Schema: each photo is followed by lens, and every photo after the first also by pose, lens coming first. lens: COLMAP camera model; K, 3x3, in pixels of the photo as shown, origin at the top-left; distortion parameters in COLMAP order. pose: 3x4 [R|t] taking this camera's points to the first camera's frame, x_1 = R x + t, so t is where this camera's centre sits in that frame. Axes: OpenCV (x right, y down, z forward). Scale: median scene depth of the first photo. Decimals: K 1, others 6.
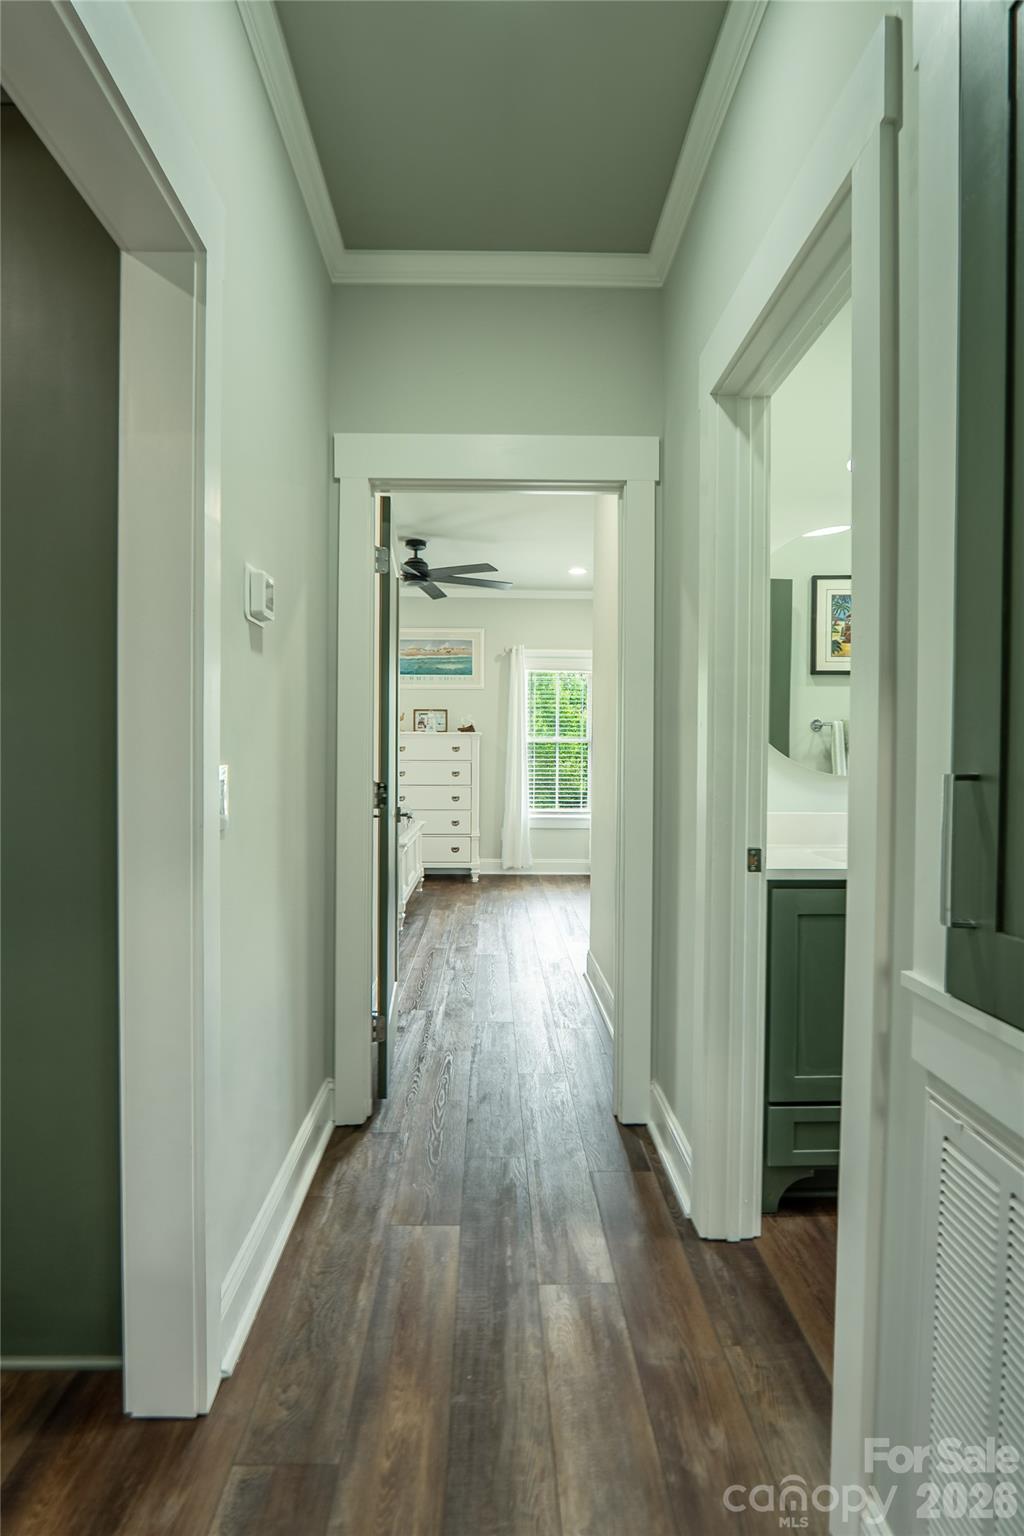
lens RADIAL K [[816.4, 0, 507.8], [0, 816.4, 769.7], [0, 0, 1]] dist [-0.033232, 0.008549]
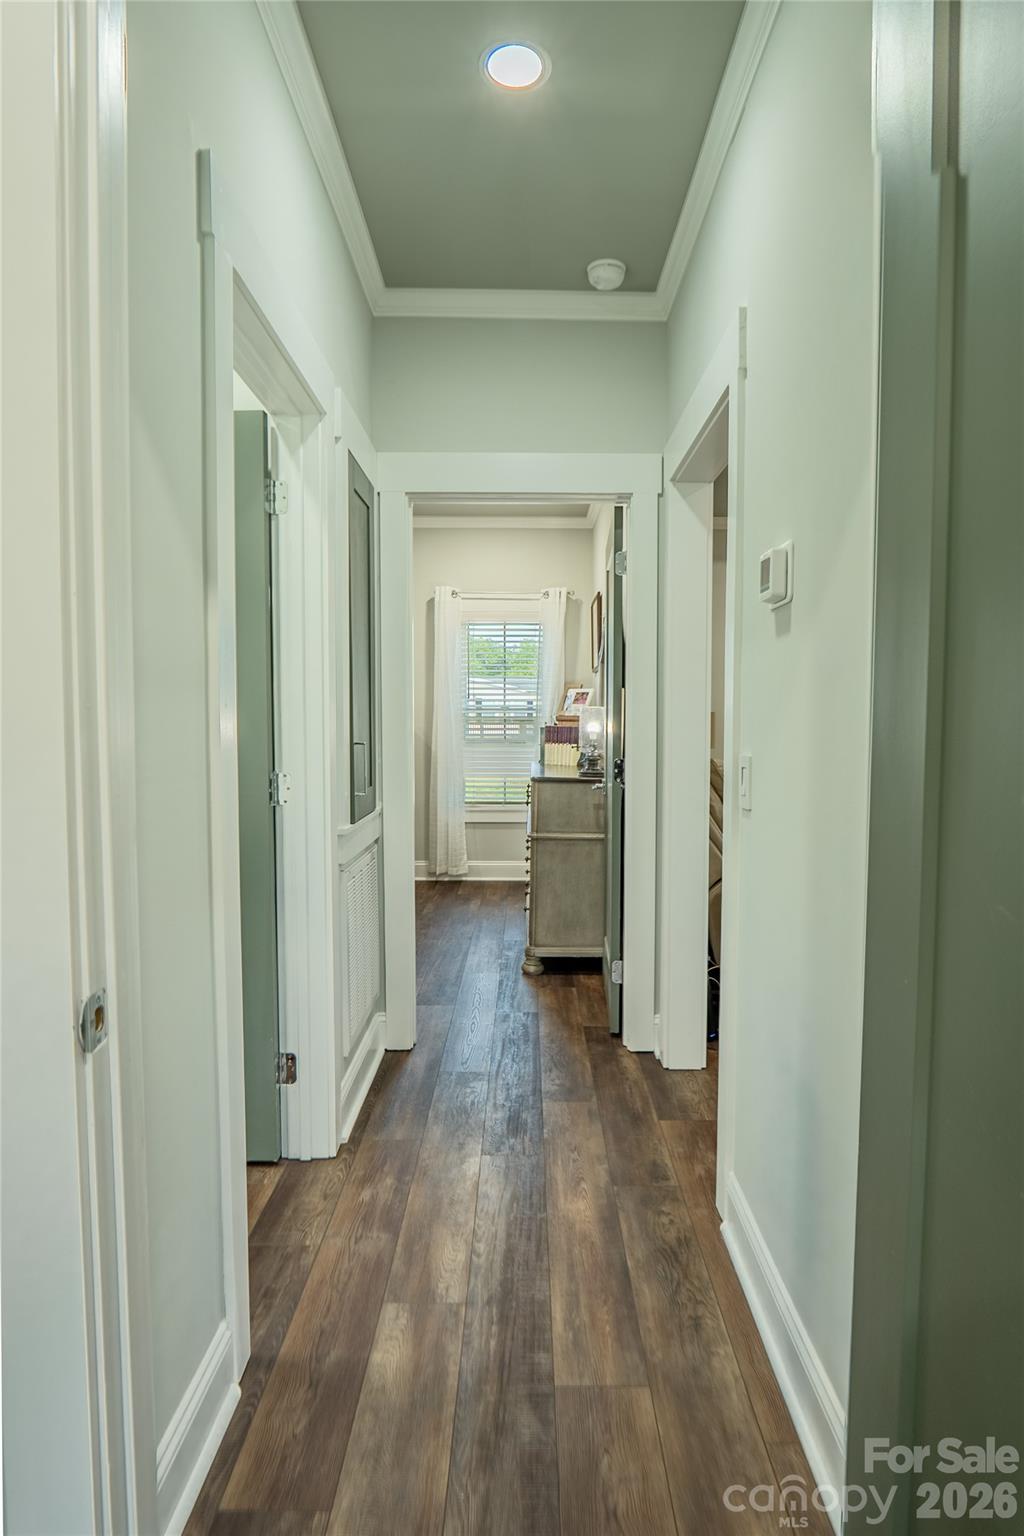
lens RADIAL K [[816.4, 0, 507.8], [0, 816.4, 769.7], [0, 0, 1]] dist [-0.033232, 0.008549]
pose [[-0.998912, -0.015598, 0.043939, -0.049233], [-0.012278, 0.997120, 0.074835, -0.066938], [-0.044980, 0.074214, -0.996227, 2.138300]]
